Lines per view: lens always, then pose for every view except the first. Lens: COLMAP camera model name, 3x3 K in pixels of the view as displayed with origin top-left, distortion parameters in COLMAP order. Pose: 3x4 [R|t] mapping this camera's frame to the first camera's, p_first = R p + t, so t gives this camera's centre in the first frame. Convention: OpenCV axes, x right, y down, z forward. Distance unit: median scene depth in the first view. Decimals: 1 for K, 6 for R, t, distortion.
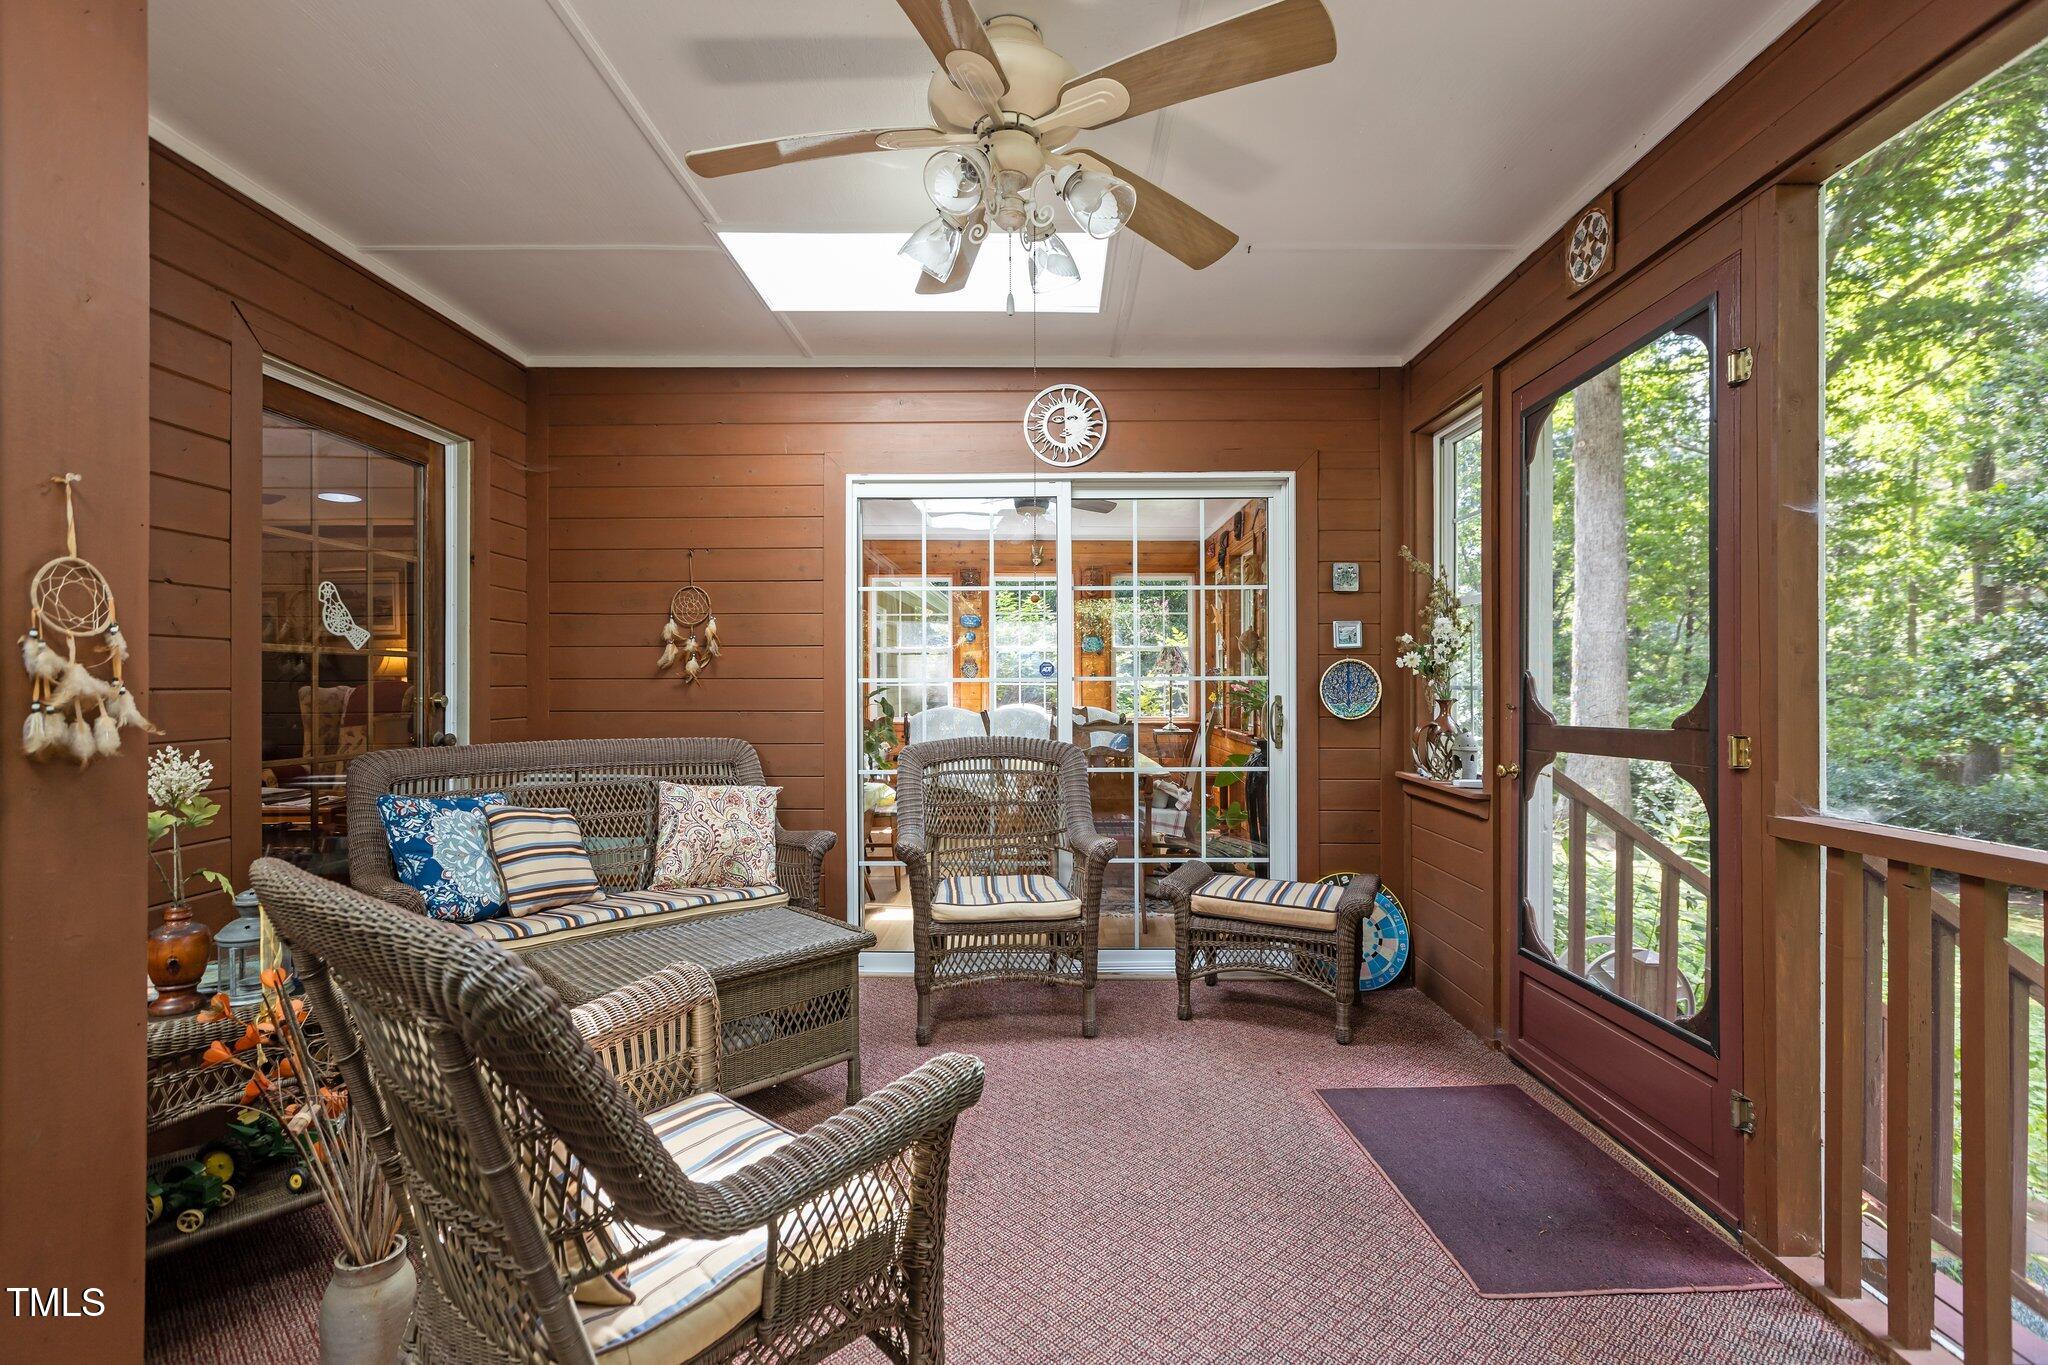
lens RADIAL K [[909.6, 0, 1029.3], [0, 909.6, 681.7], [0, 0, 1]] dist [0.003091, -0.001440]
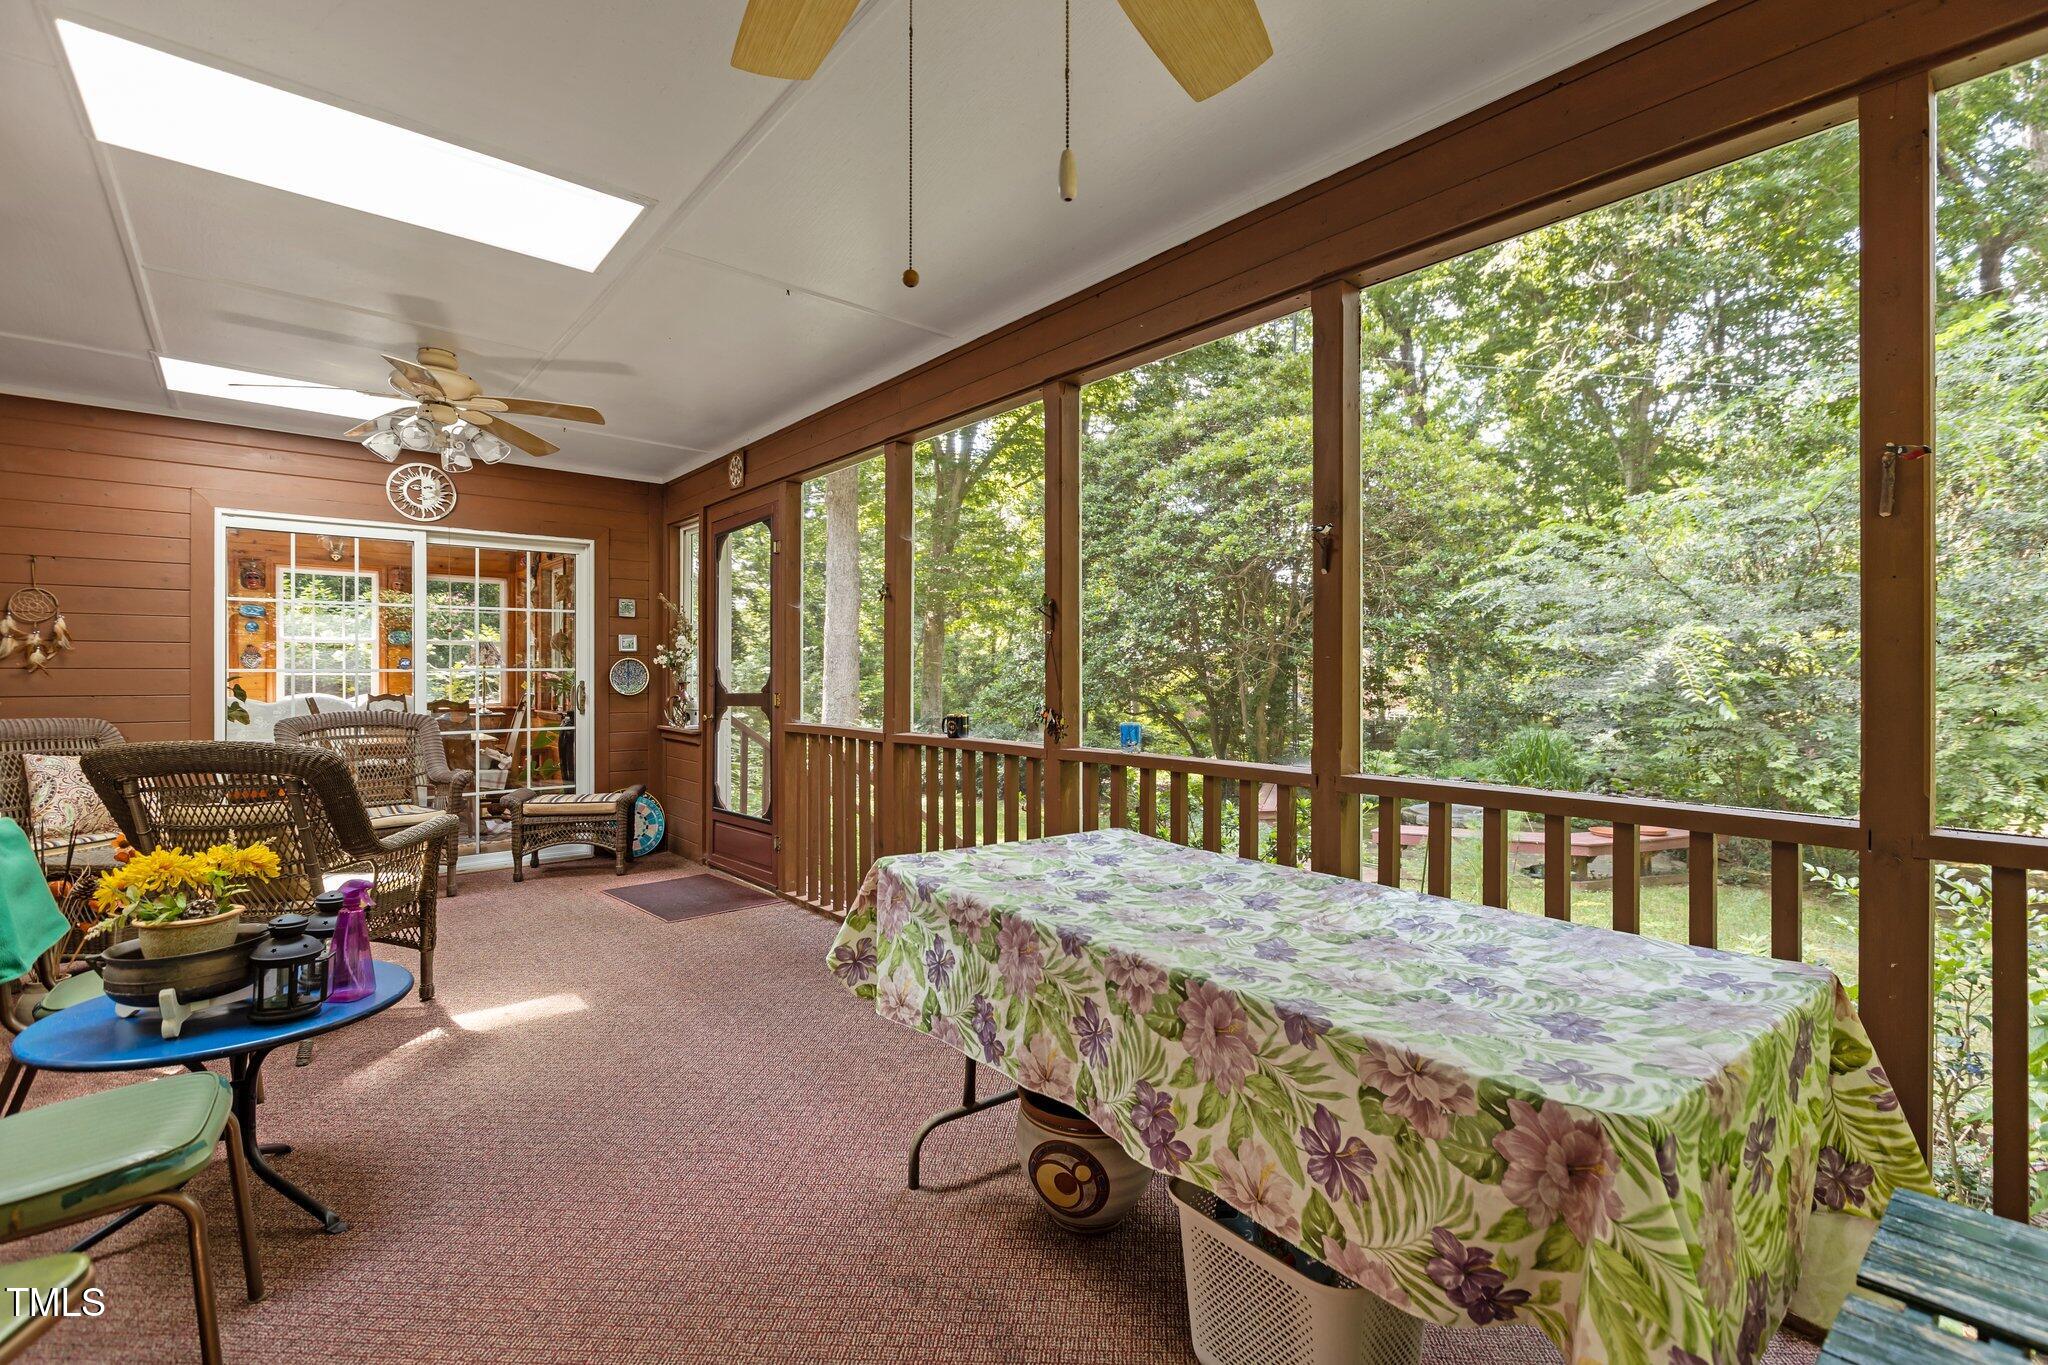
lens RADIAL K [[911.9, 0, 1025.3], [0, 911.9, 672.4], [0, 0, 1]] dist [0.002500, 0.000116]
pose [[0.755210, 0.001884, 0.655480, -0.206743], [-0.001887, 0.999998, -0.000701, 0.000425], [-0.655480, -0.000708, 0.755212, -0.790050]]
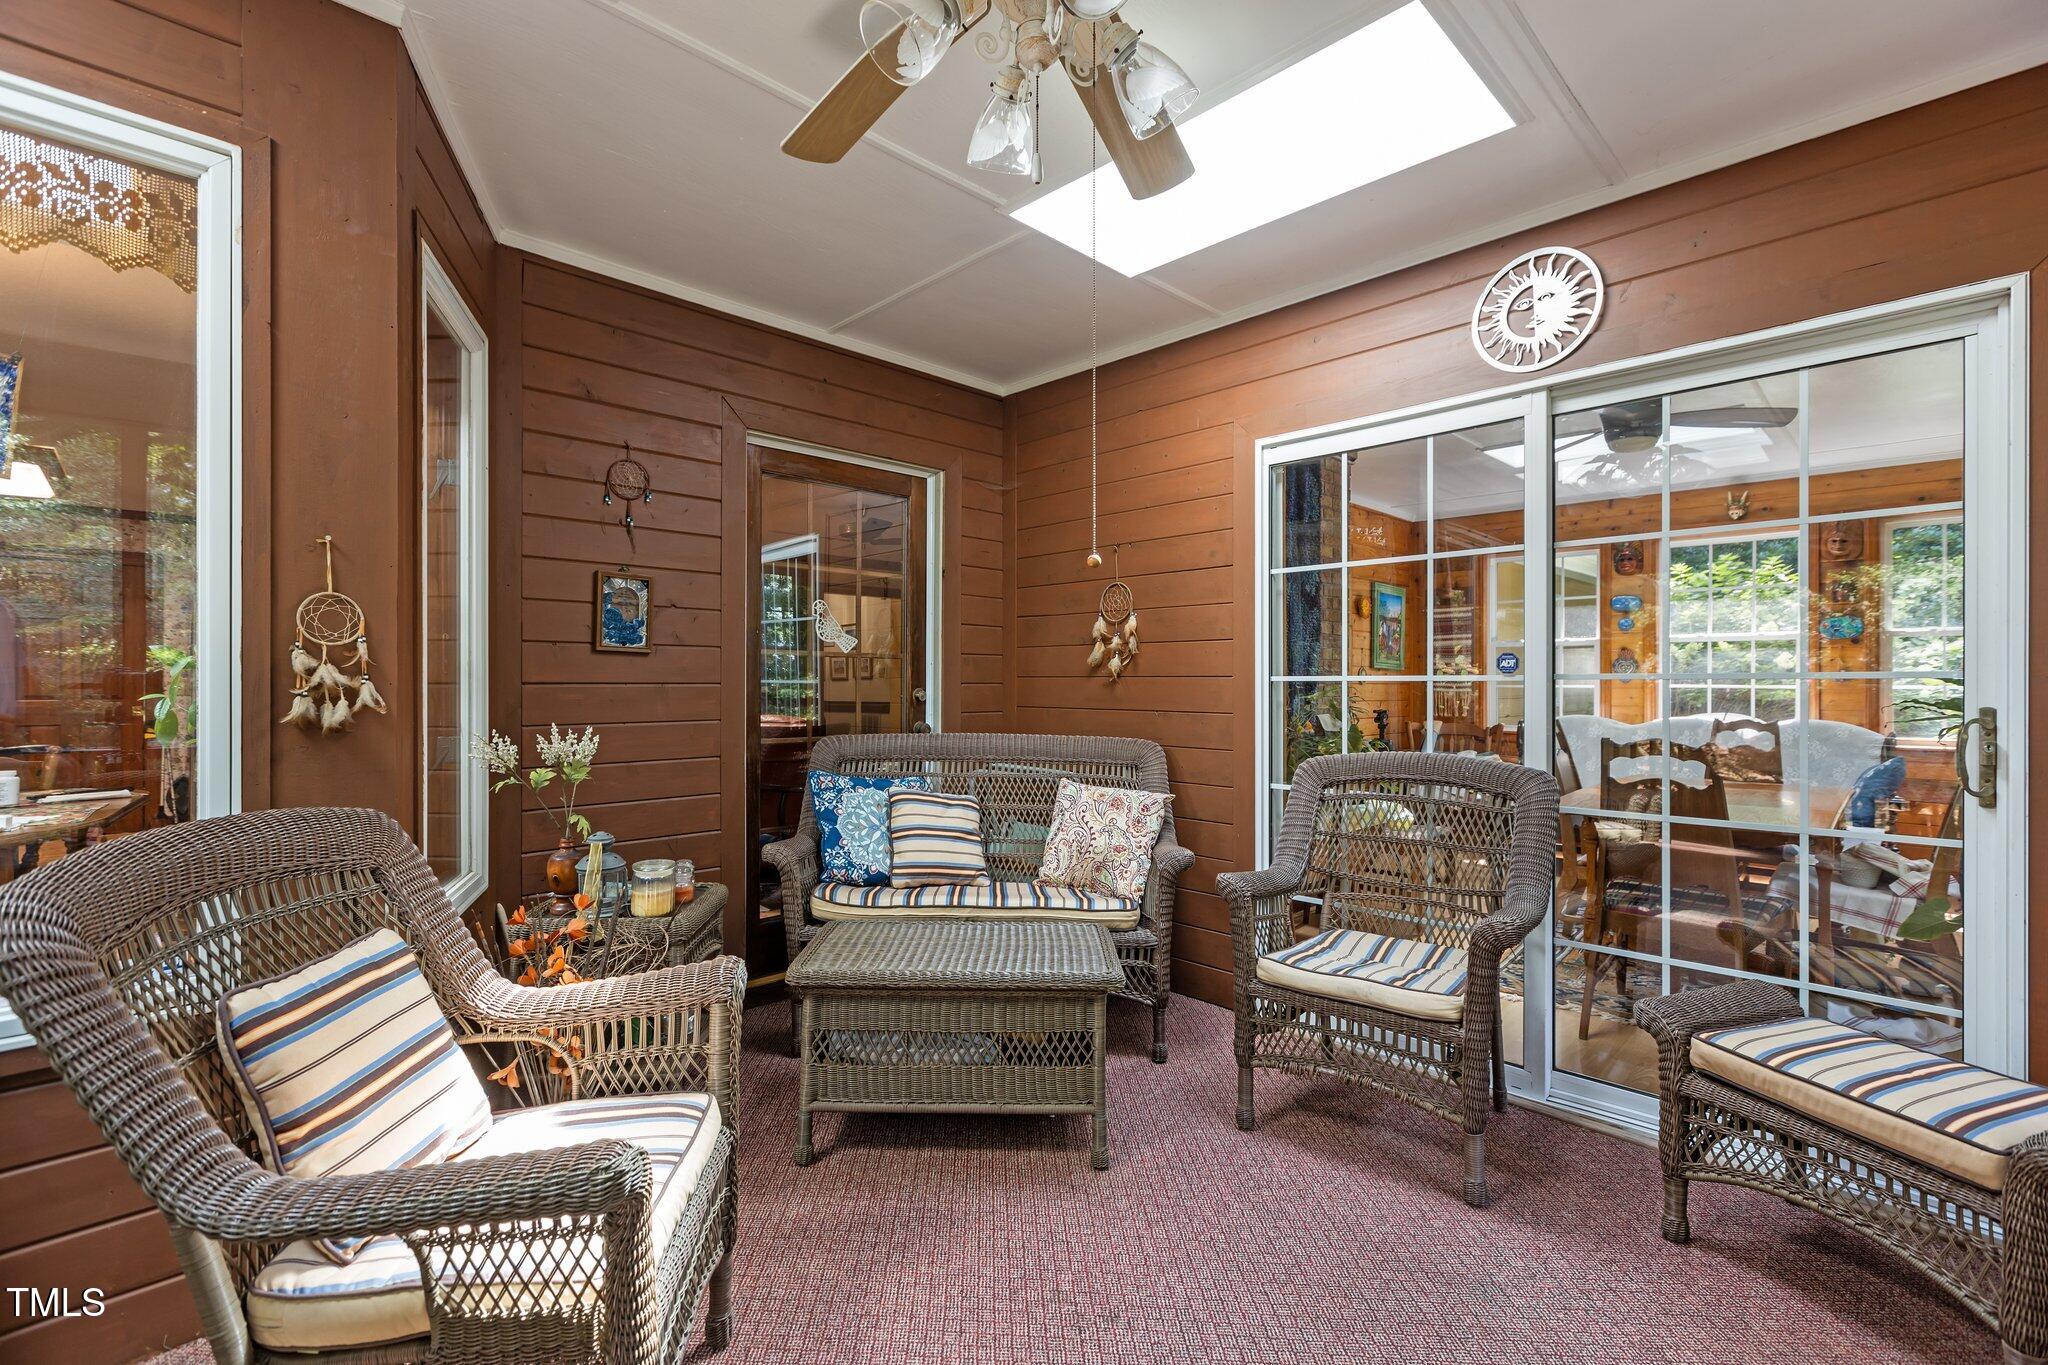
lens RADIAL K [[903.7, 0, 1024.0], [0, 903.7, 682.5], [0, 0, 1]] dist [0.000231, 0.000310]
pose [[0.710511, 0.003749, -0.703676, 0.278795], [-0.003215, 0.999993, 0.002082, 0.001429], [0.703679, 0.000783, 0.710517, 0.265612]]
